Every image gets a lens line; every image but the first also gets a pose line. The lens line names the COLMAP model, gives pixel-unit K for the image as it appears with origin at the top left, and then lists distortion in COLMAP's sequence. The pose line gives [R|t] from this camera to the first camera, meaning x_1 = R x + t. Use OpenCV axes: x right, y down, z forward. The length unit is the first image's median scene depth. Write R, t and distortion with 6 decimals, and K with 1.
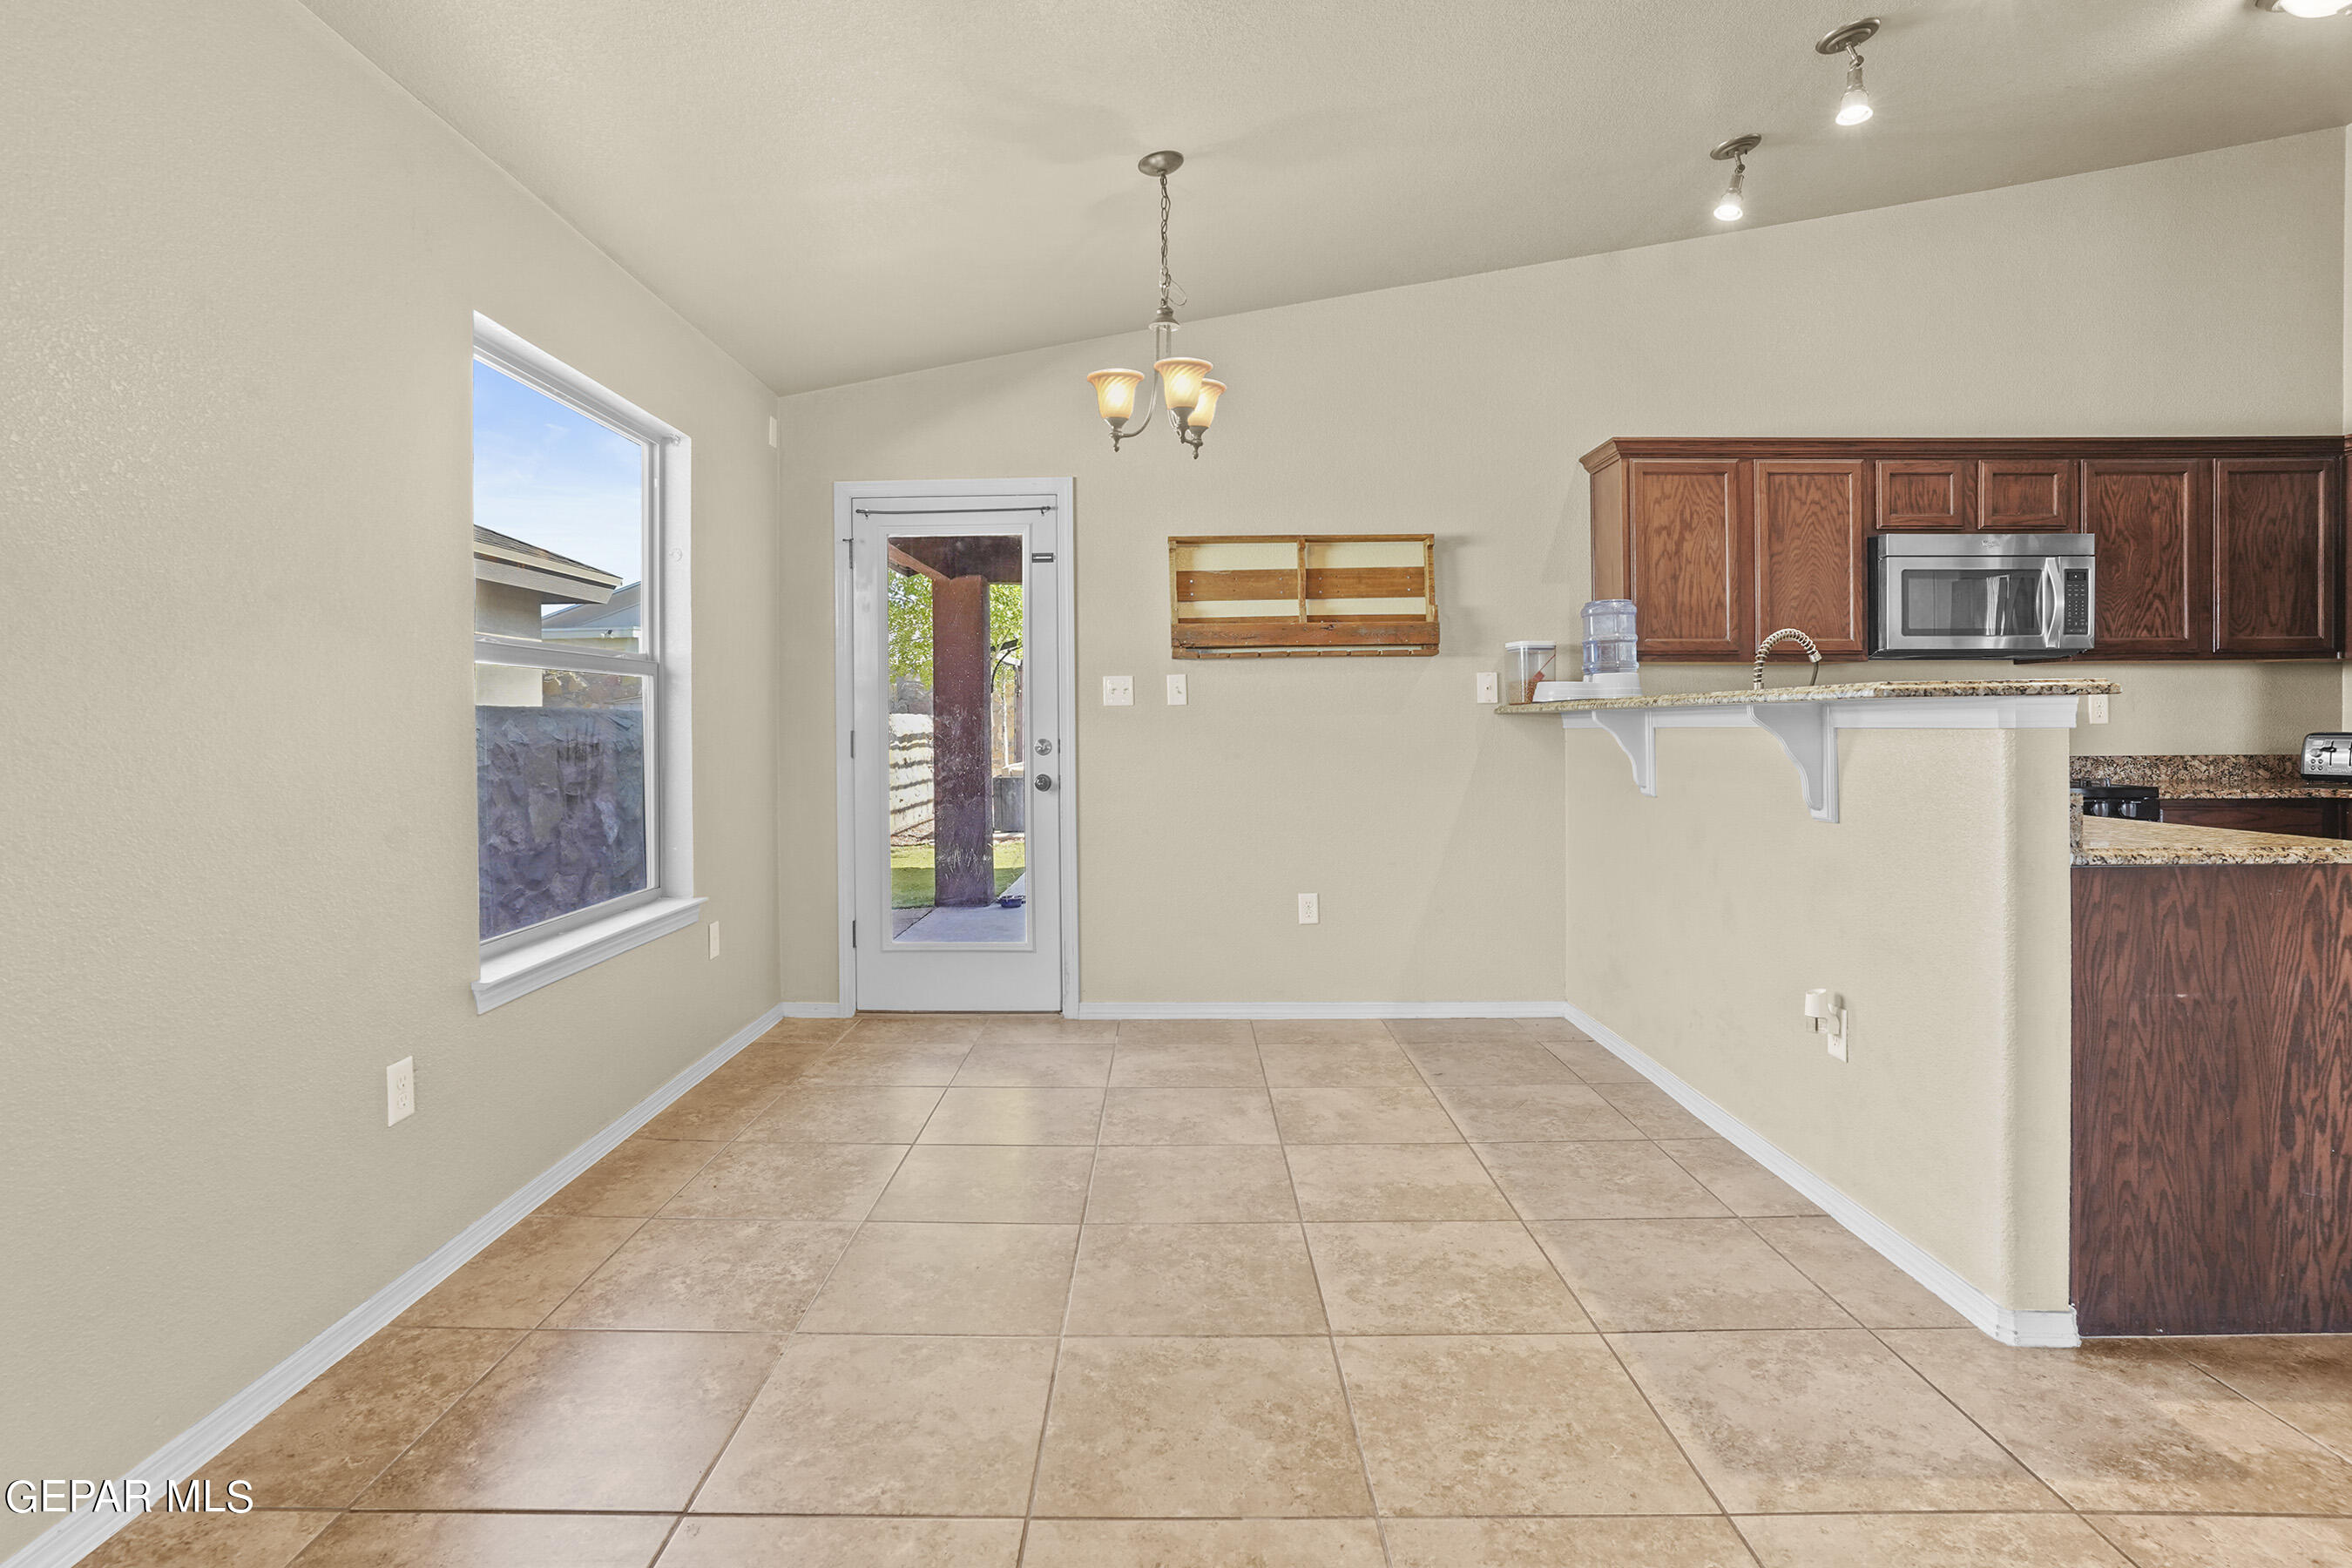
lens RADIAL K [[1165.5, 0, 1166.5], [0, 1165.5, 731.0], [0, 0, 1]] dist [-0.055683, 0.031514]
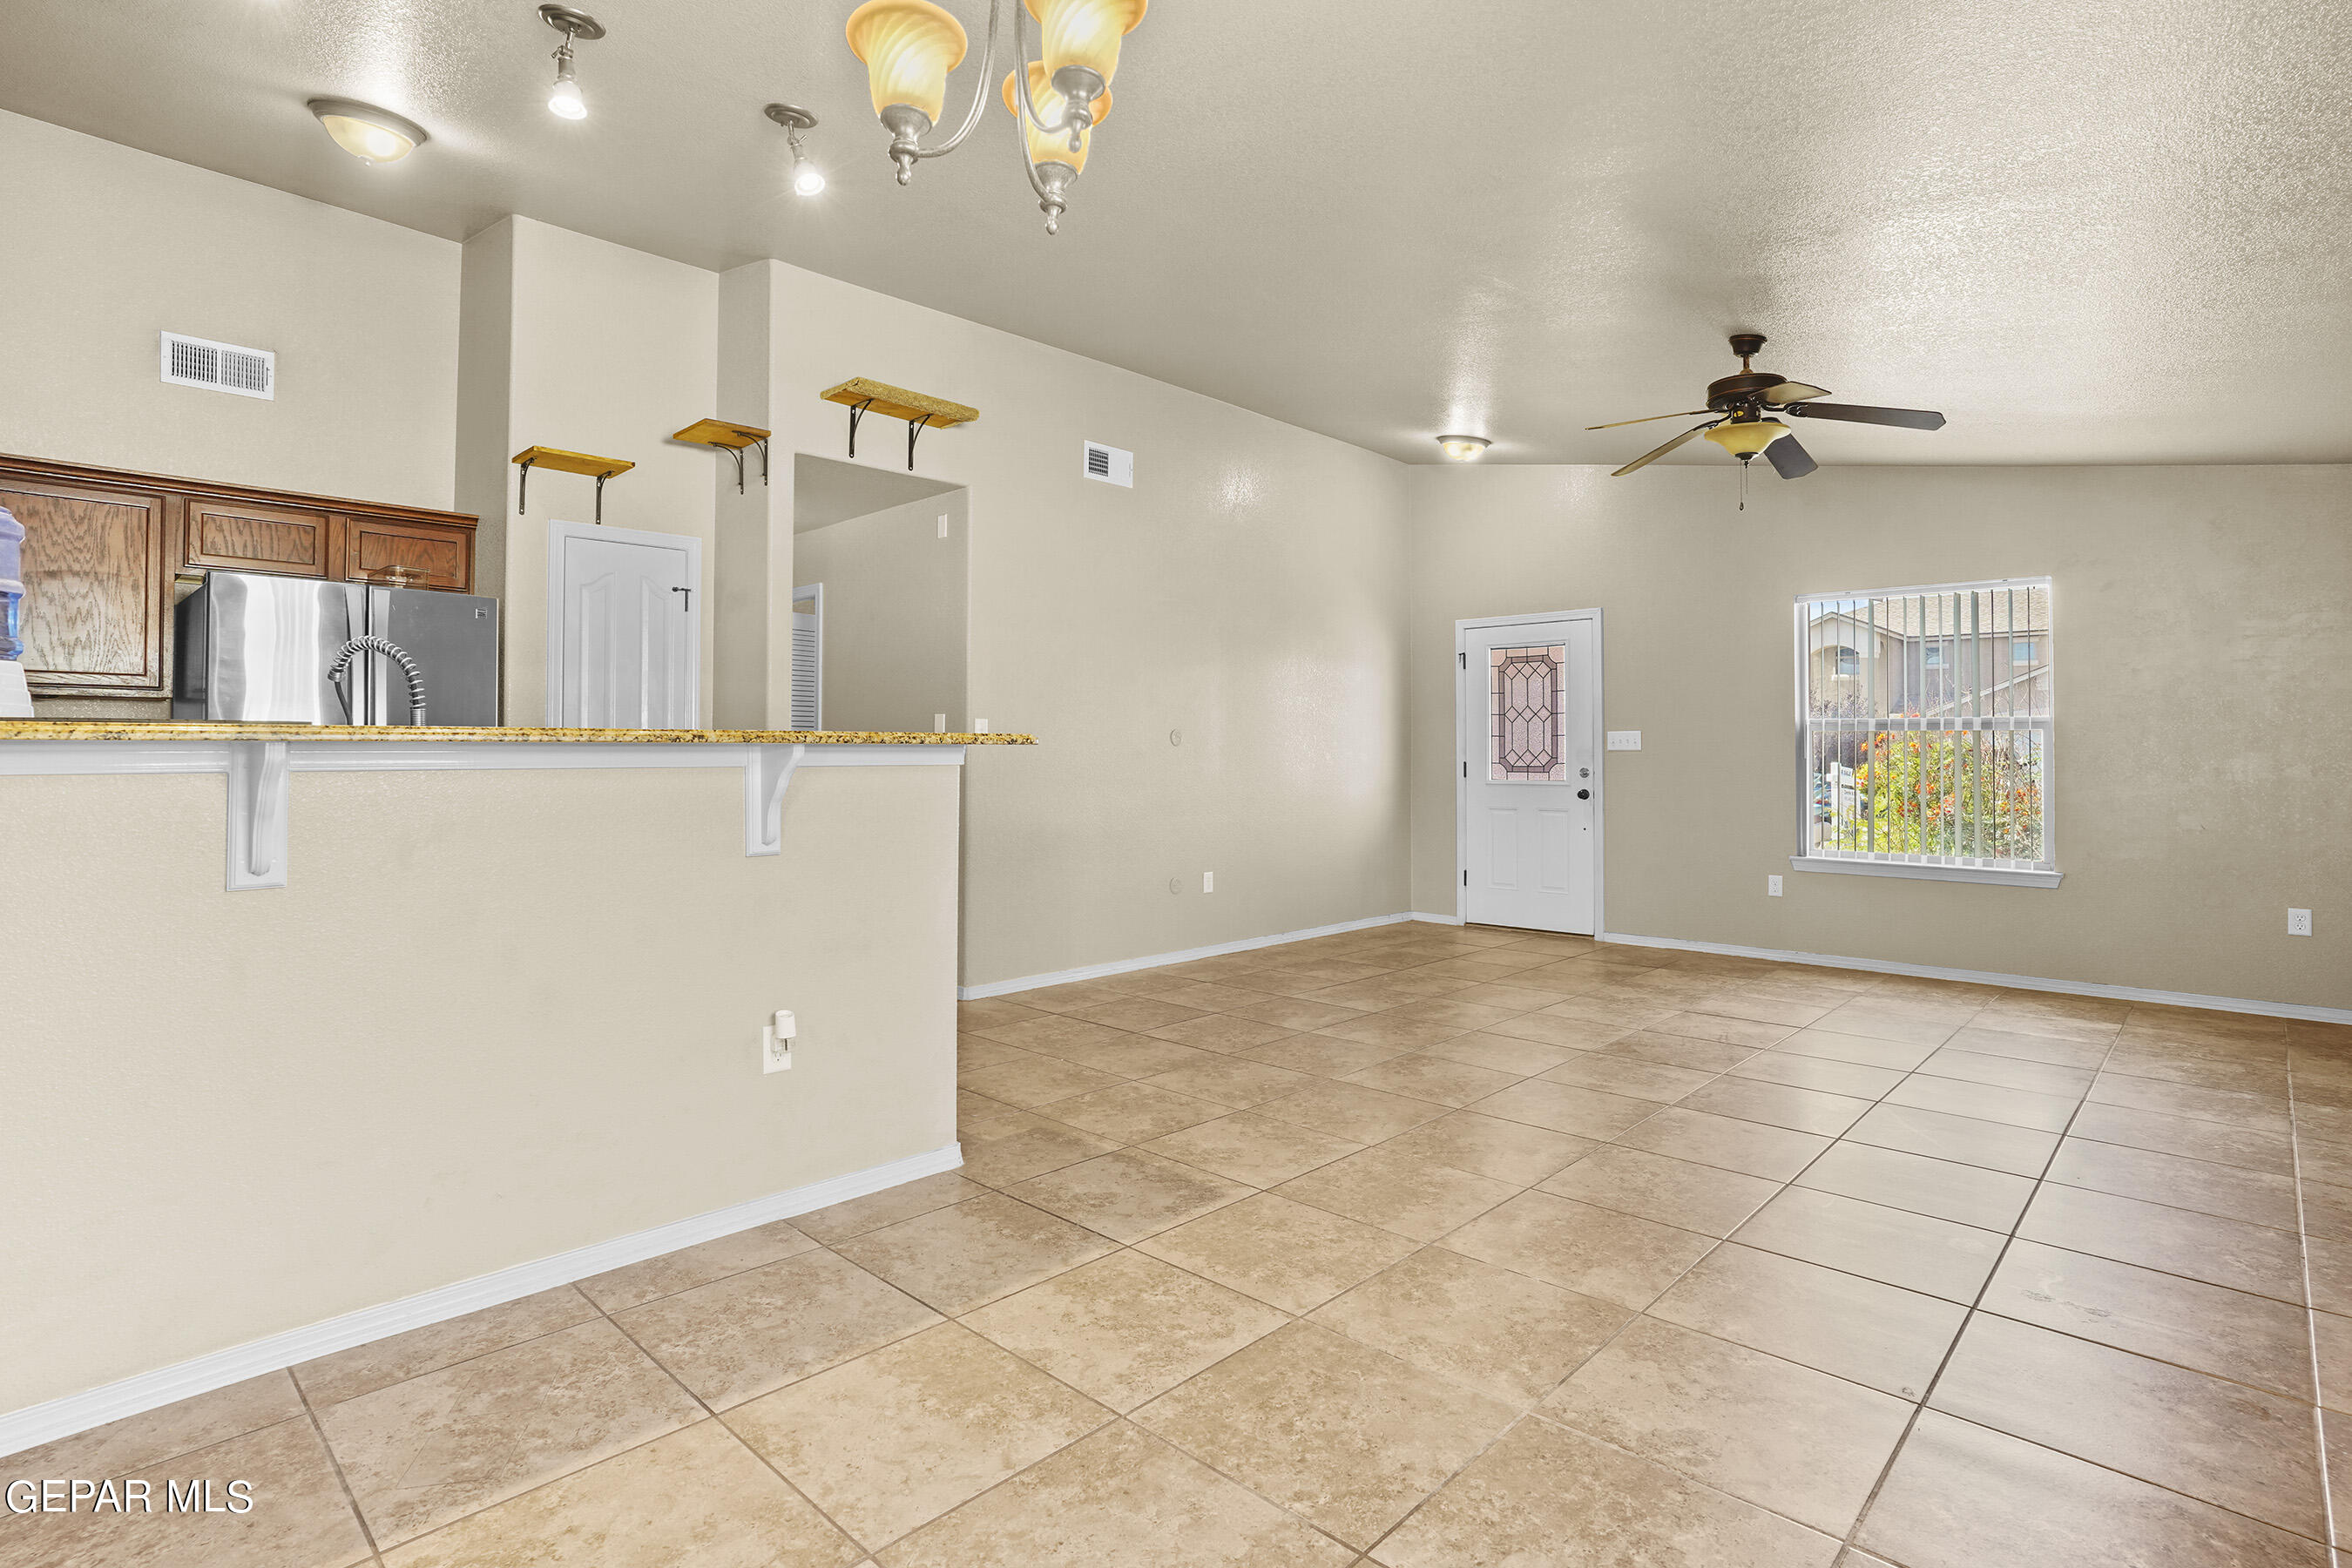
lens RADIAL K [[1165.5, 0, 1155.4], [0, 1165.5, 740.3], [0, 0, 1]] dist [-0.055683, 0.031514]
pose [[-0.714761, 0.013562, 0.699237, -0.277667], [0.007408, 0.999903, -0.011821, -0.008319], [-0.699329, -0.003270, -0.714792, 0.973574]]
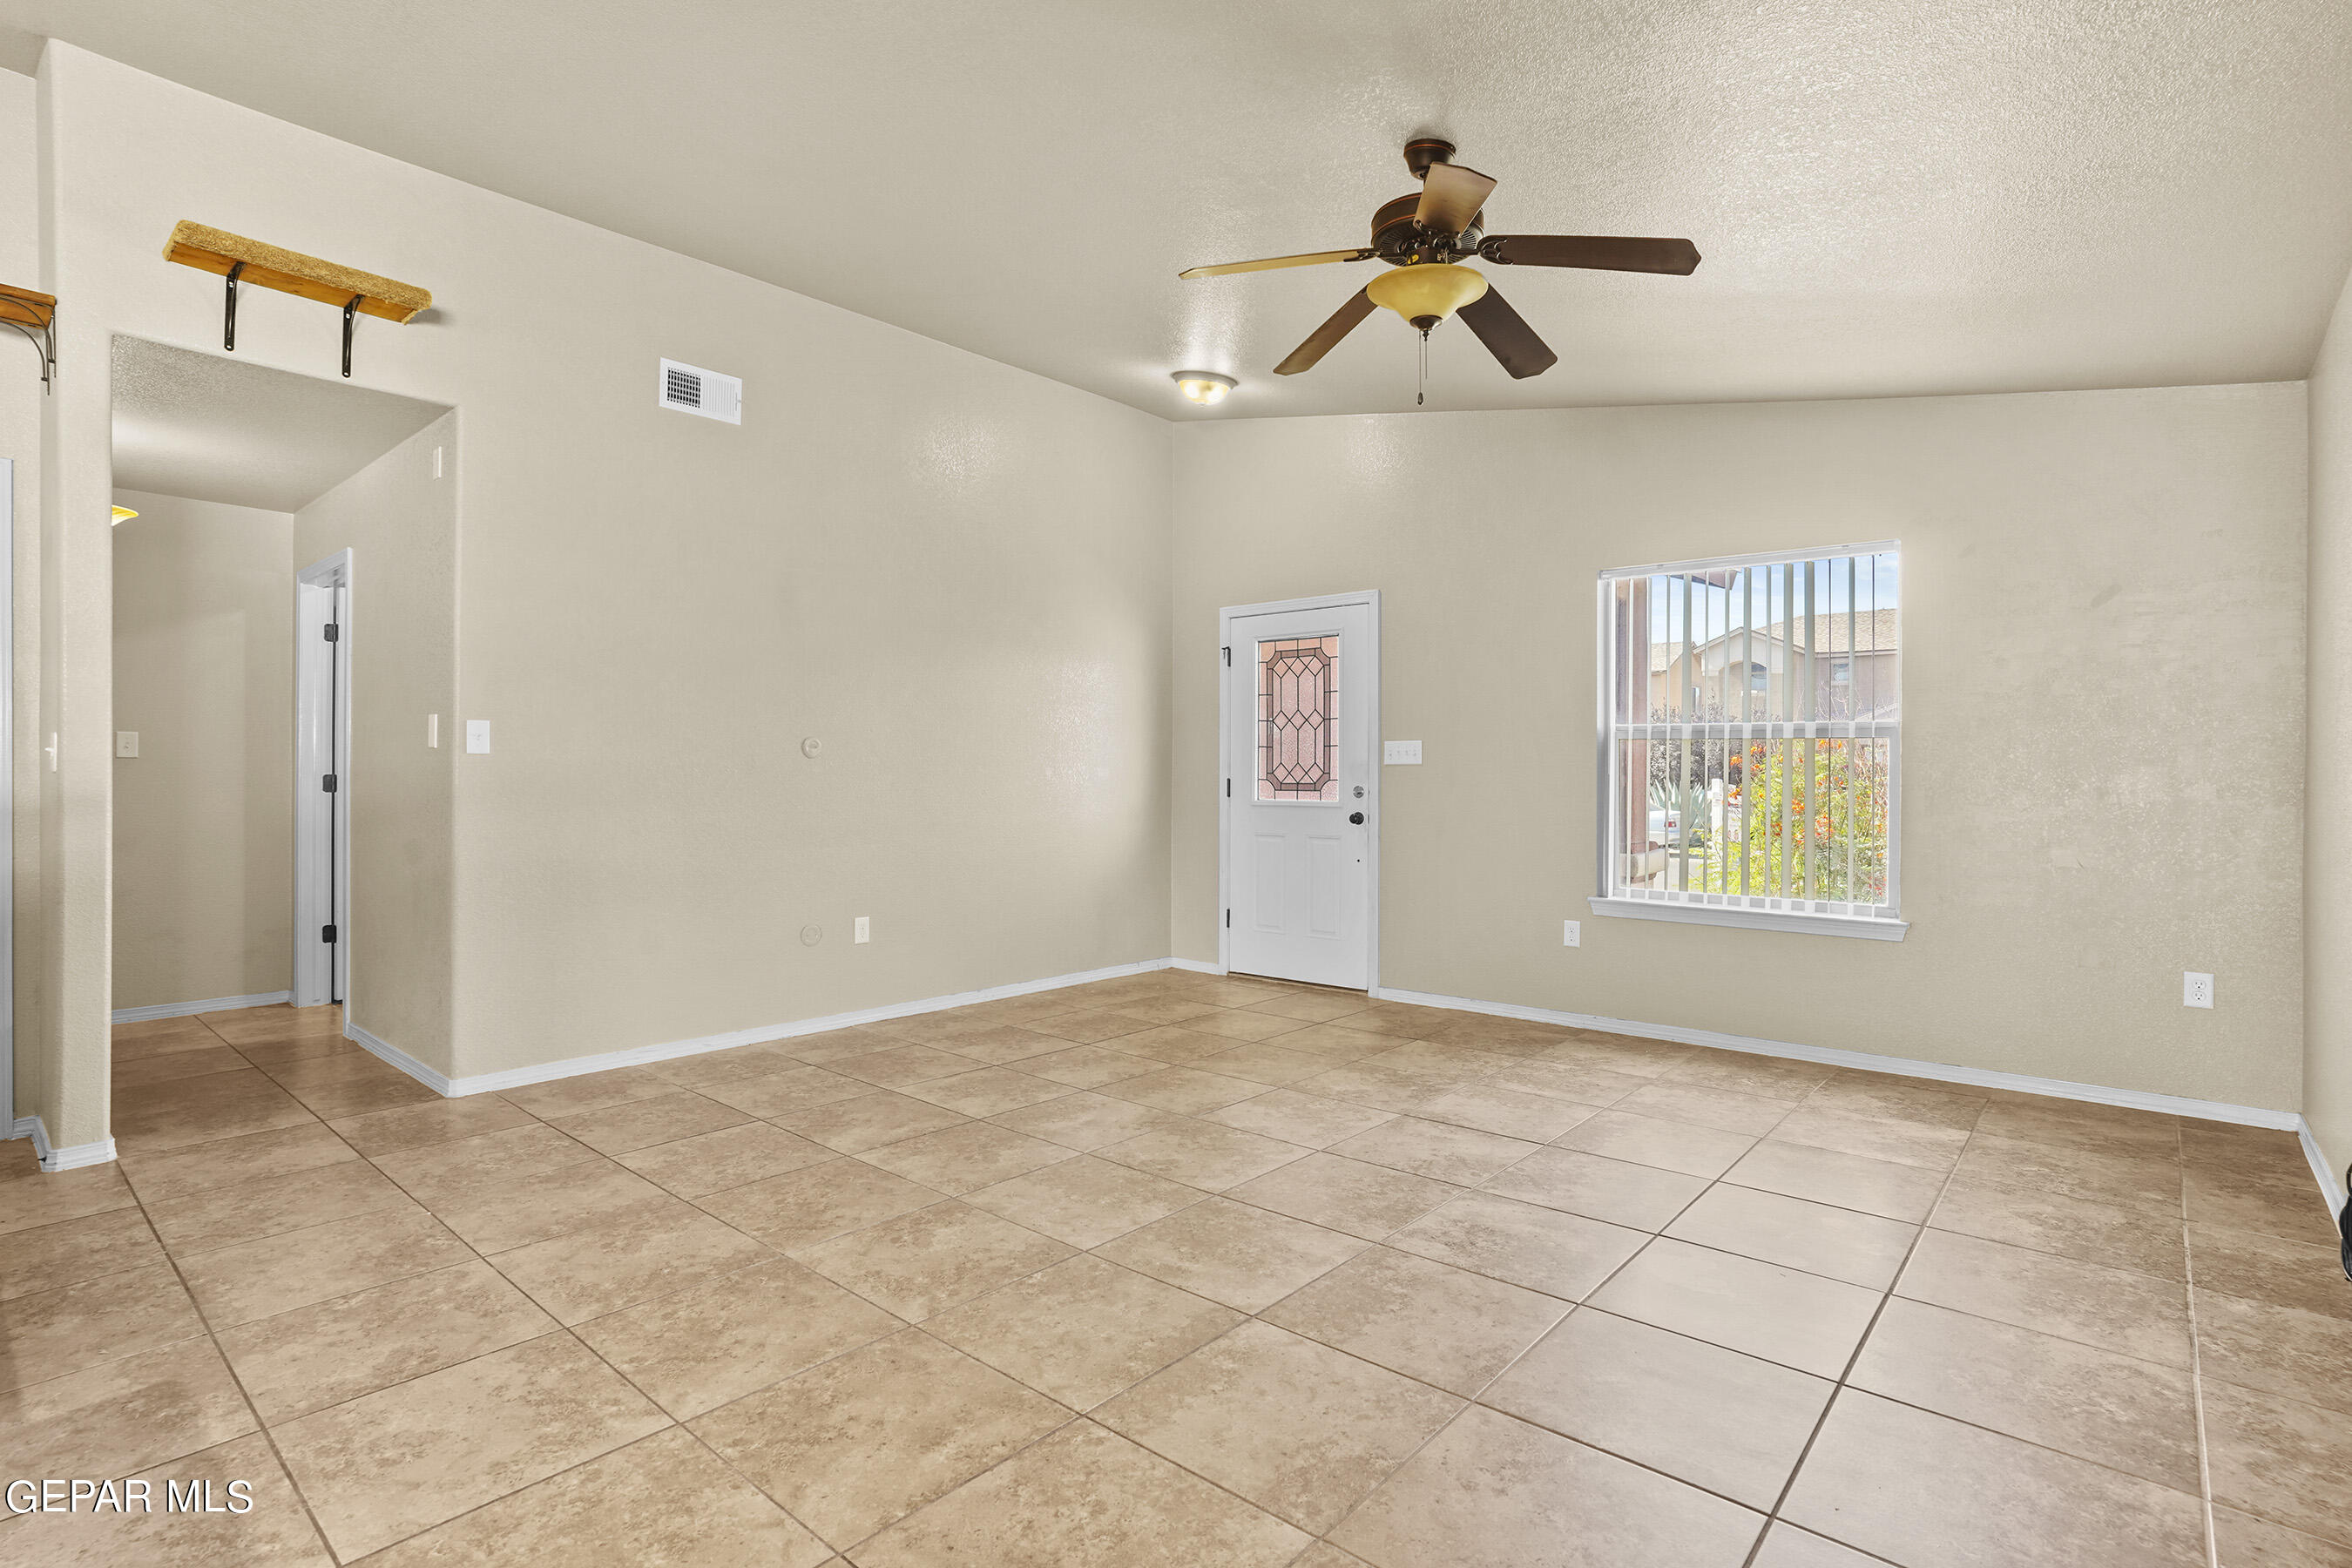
lens RADIAL K [[1165.5, 0, 1137.3], [0, 1165.5, 772.4], [0, 0, 1]] dist [-0.055683, 0.031514]
pose [[-0.743196, 0.003298, 0.669065, -0.276347], [0.006243, 0.999978, 0.002006, -0.003097], [-0.669044, 0.005668, -0.743201, 0.502522]]
